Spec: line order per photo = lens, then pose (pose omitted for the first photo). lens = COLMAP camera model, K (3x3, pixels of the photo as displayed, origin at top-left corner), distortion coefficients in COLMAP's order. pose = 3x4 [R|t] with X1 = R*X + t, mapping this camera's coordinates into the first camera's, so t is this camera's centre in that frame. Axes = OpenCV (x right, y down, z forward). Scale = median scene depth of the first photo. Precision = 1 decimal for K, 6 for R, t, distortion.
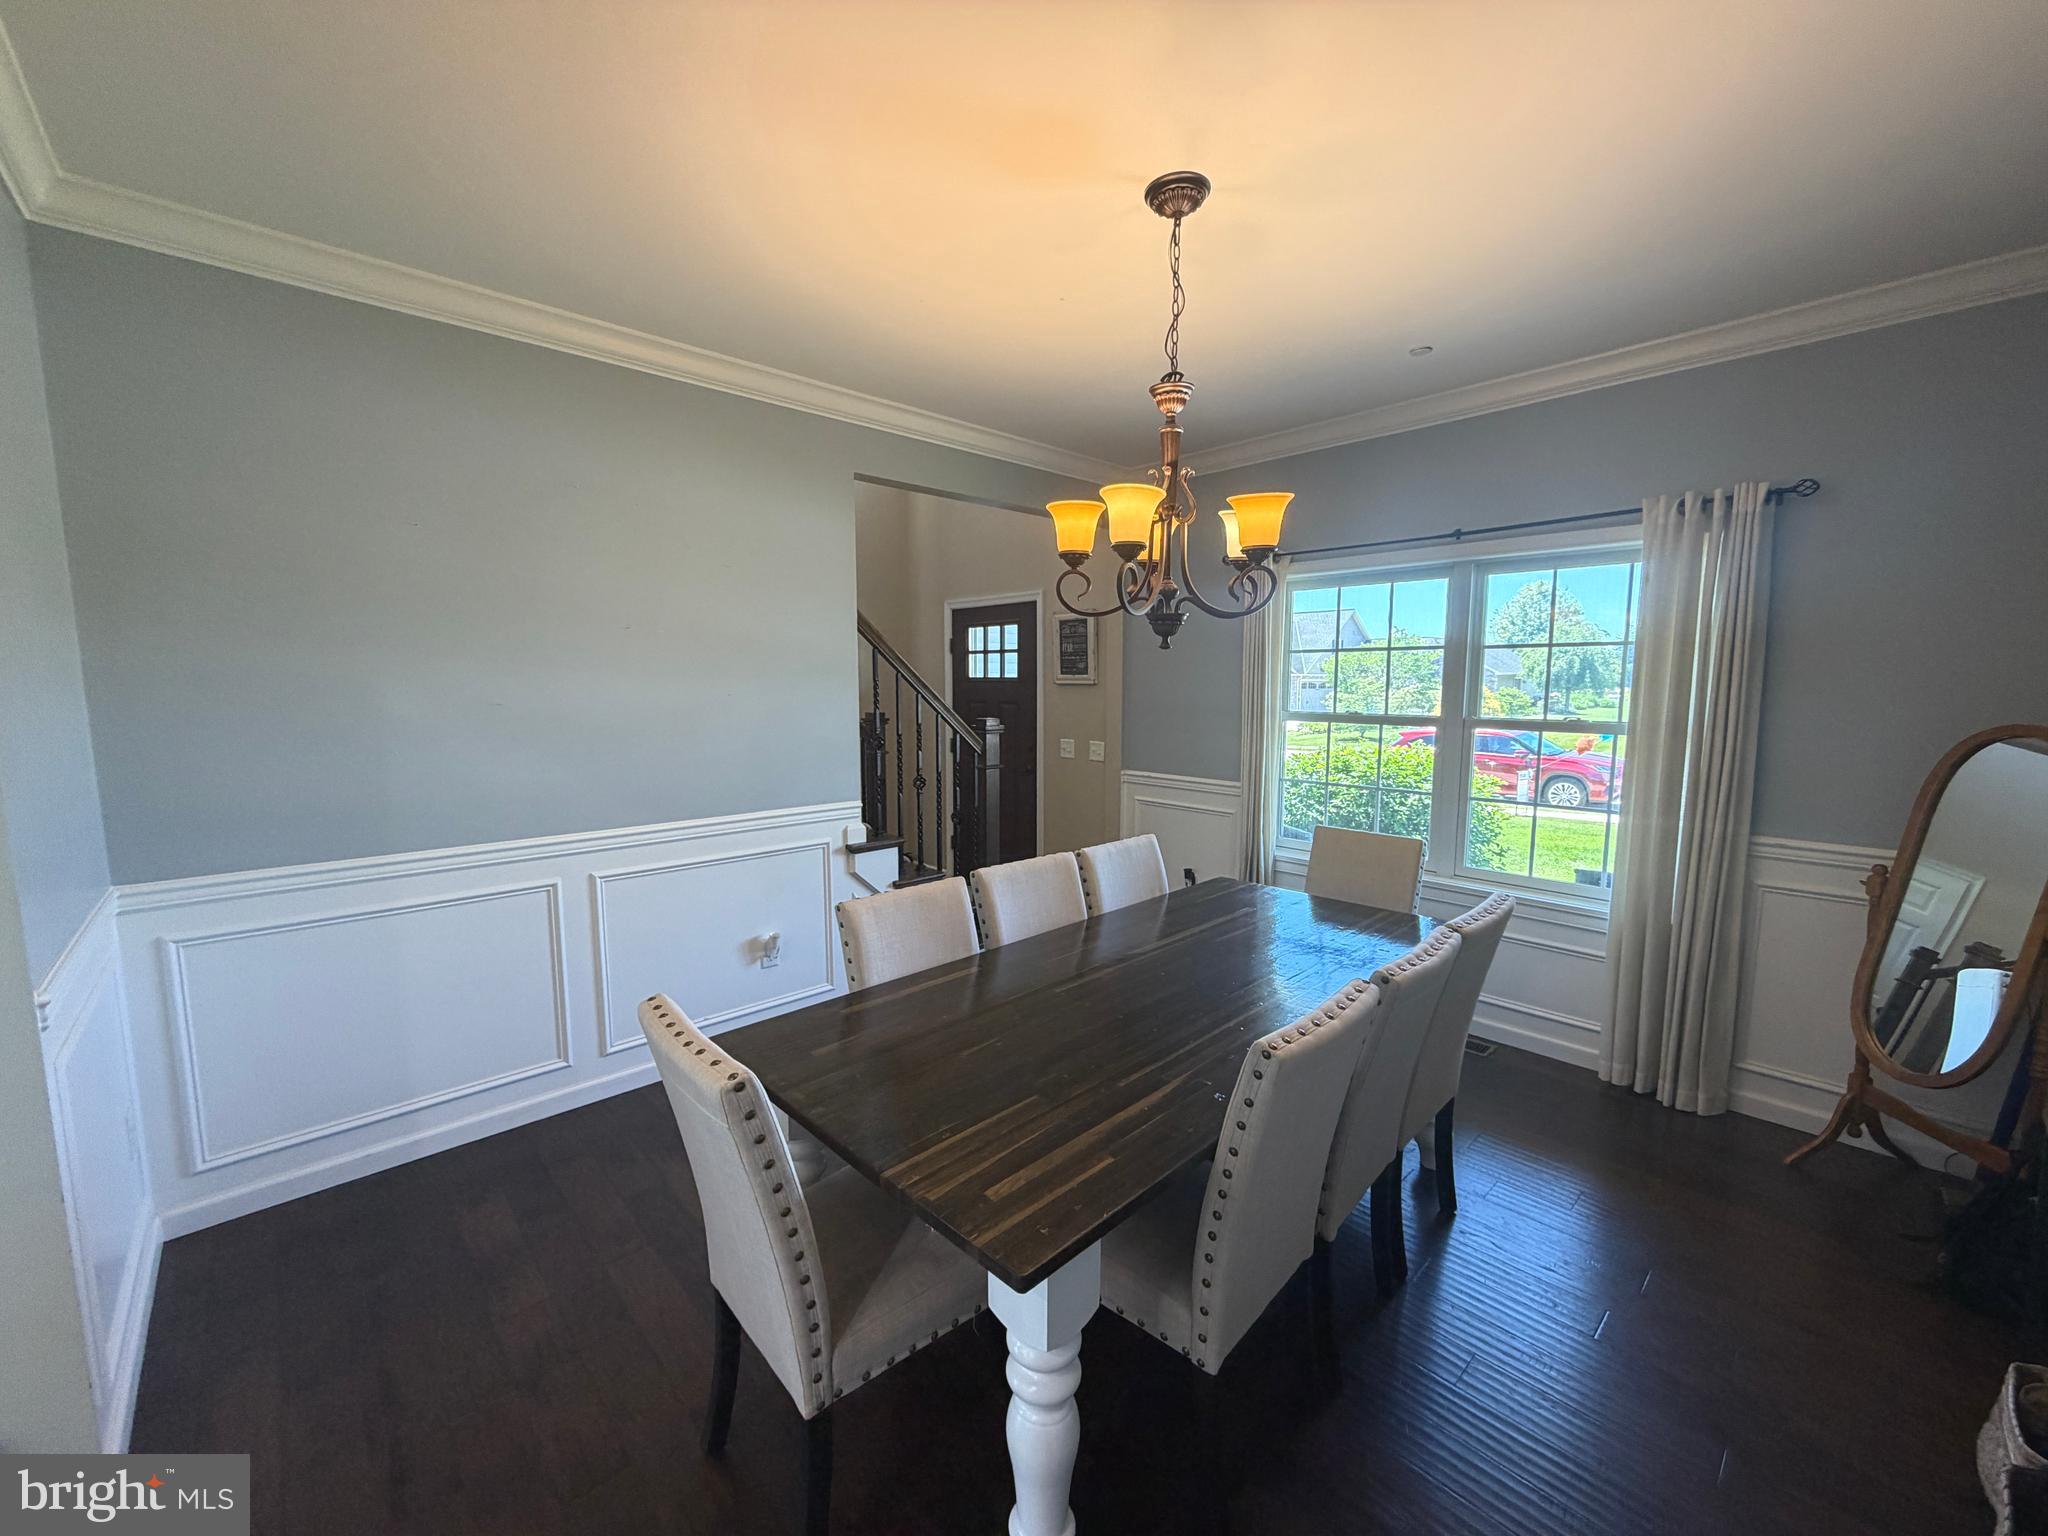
lens RADIAL K [[816.3, 0, 1013.3], [0, 816.3, 762.7], [0, 0, 1]] dist [0.000482, 0.000439]
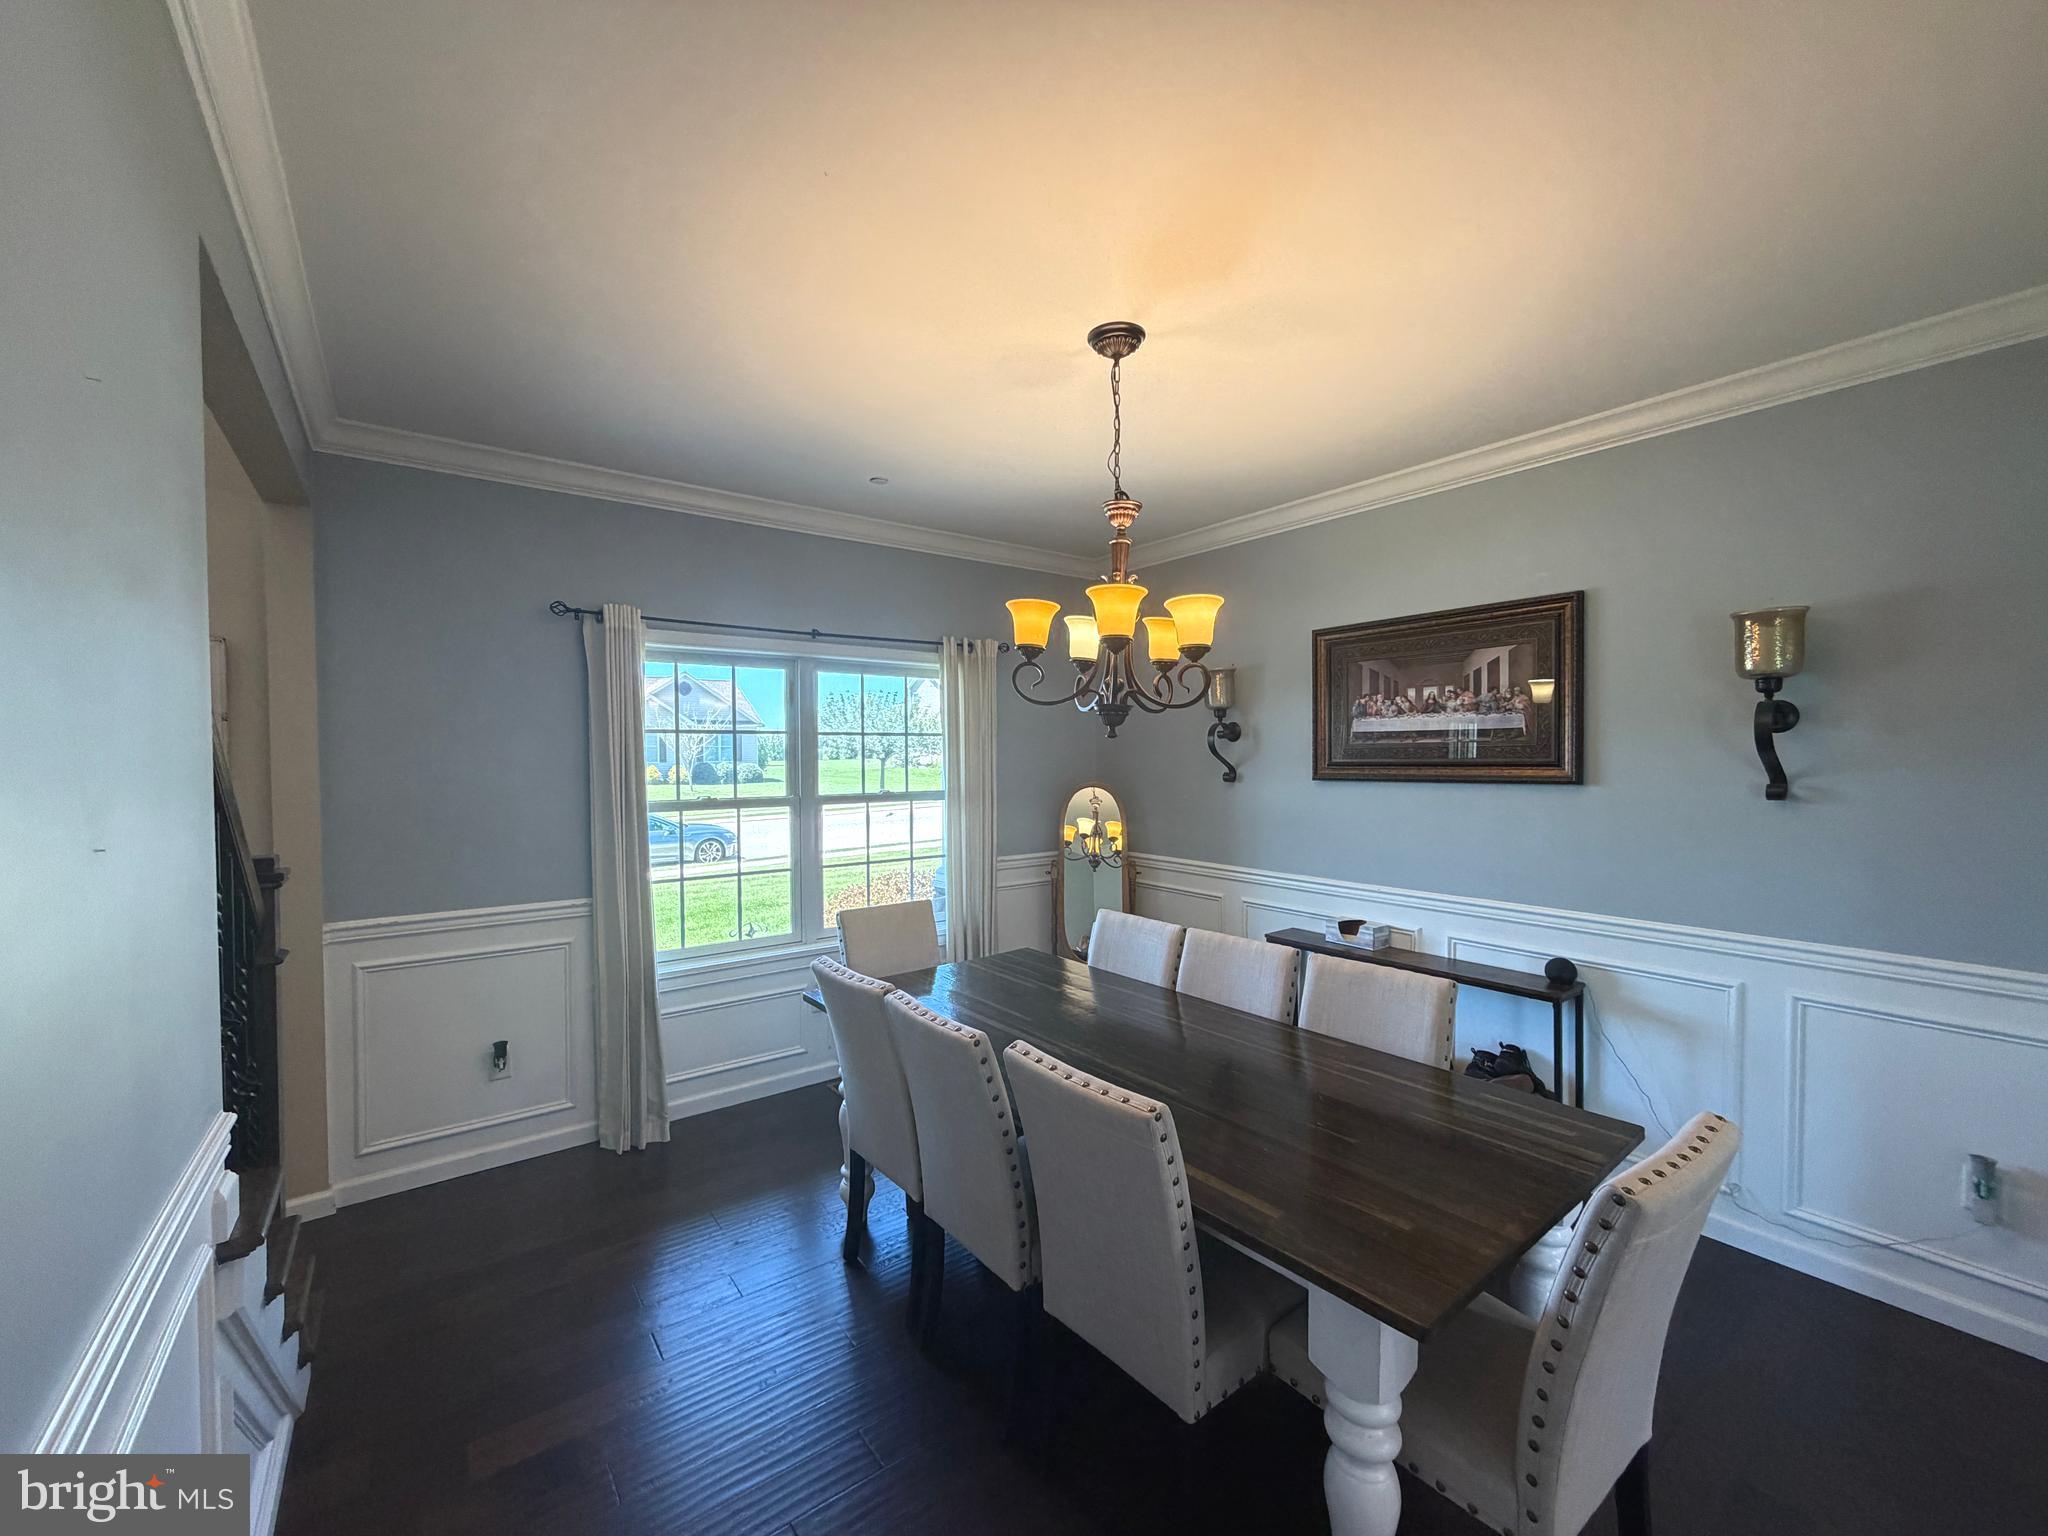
lens RADIAL K [[816.3, 0, 1024.3], [0, 816.3, 762.6], [0, 0, 1]] dist [0.000482, 0.000439]
pose [[0.098180, -0.009607, 0.995122, -0.631906], [0.106049, 0.994361, -0.000863, -0.084468], [-0.989502, 0.105617, 0.098645, 0.727478]]
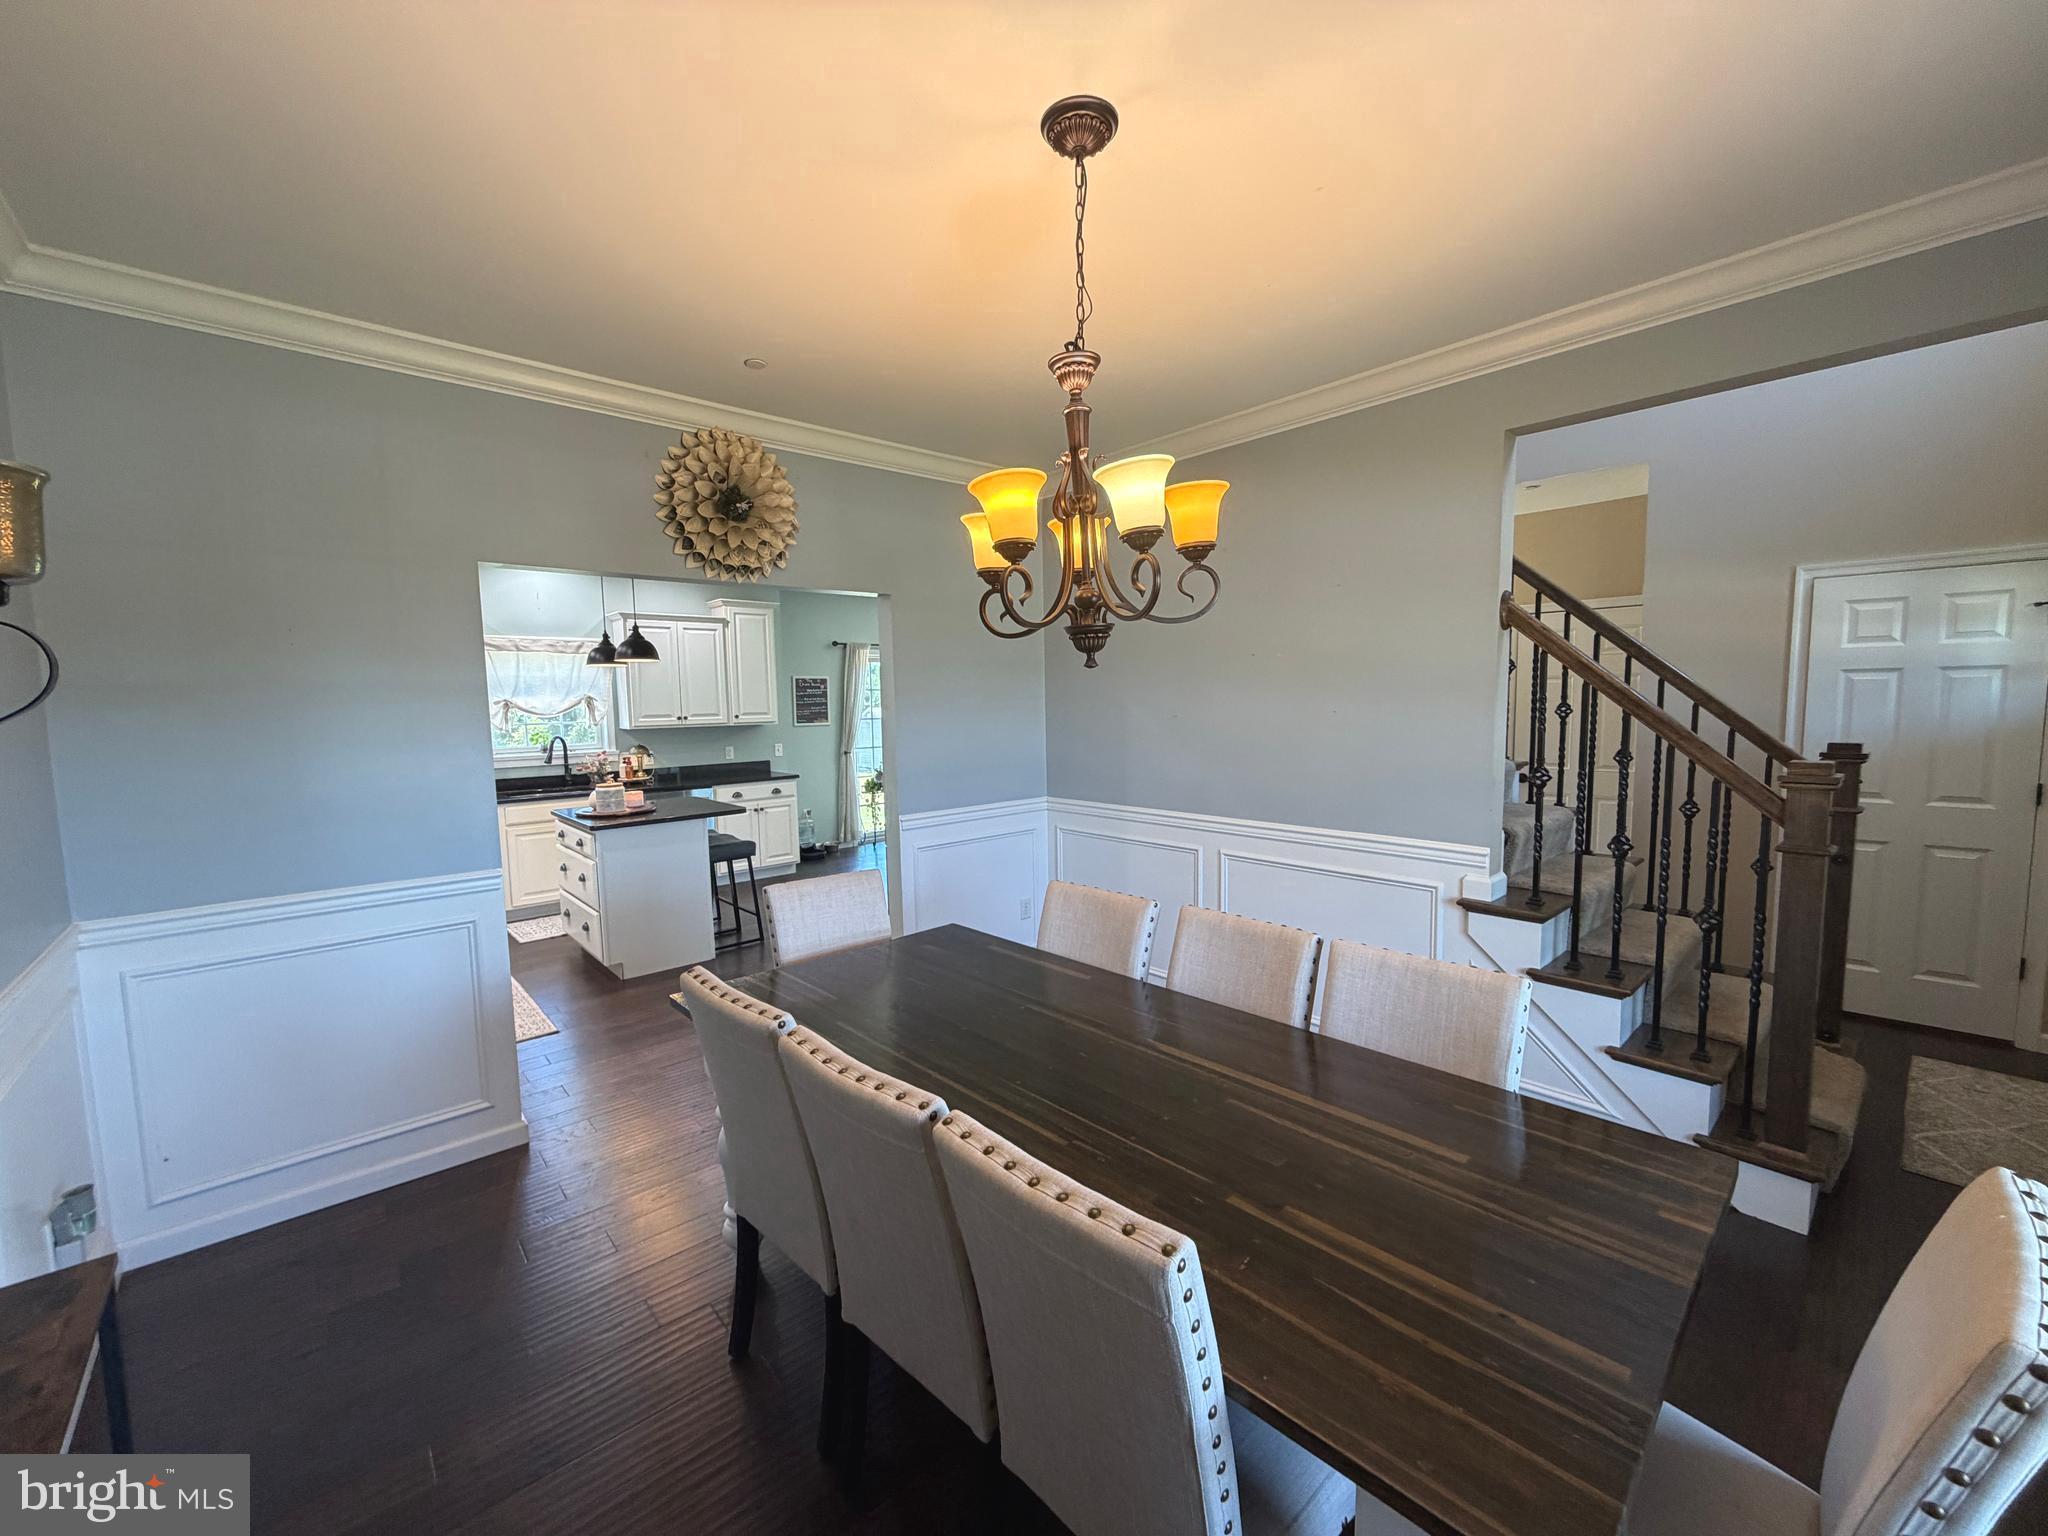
lens RADIAL K [[816.3, 0, 1017.9], [0, 816.3, 776.3], [0, 0, 1]] dist [0.000482, 0.000439]
pose [[-0.016233, 0.097369, -0.995116, 0.735560], [-0.085508, 0.991466, 0.098407, -0.074954], [0.996205, 0.086687, -0.007769, 0.677800]]
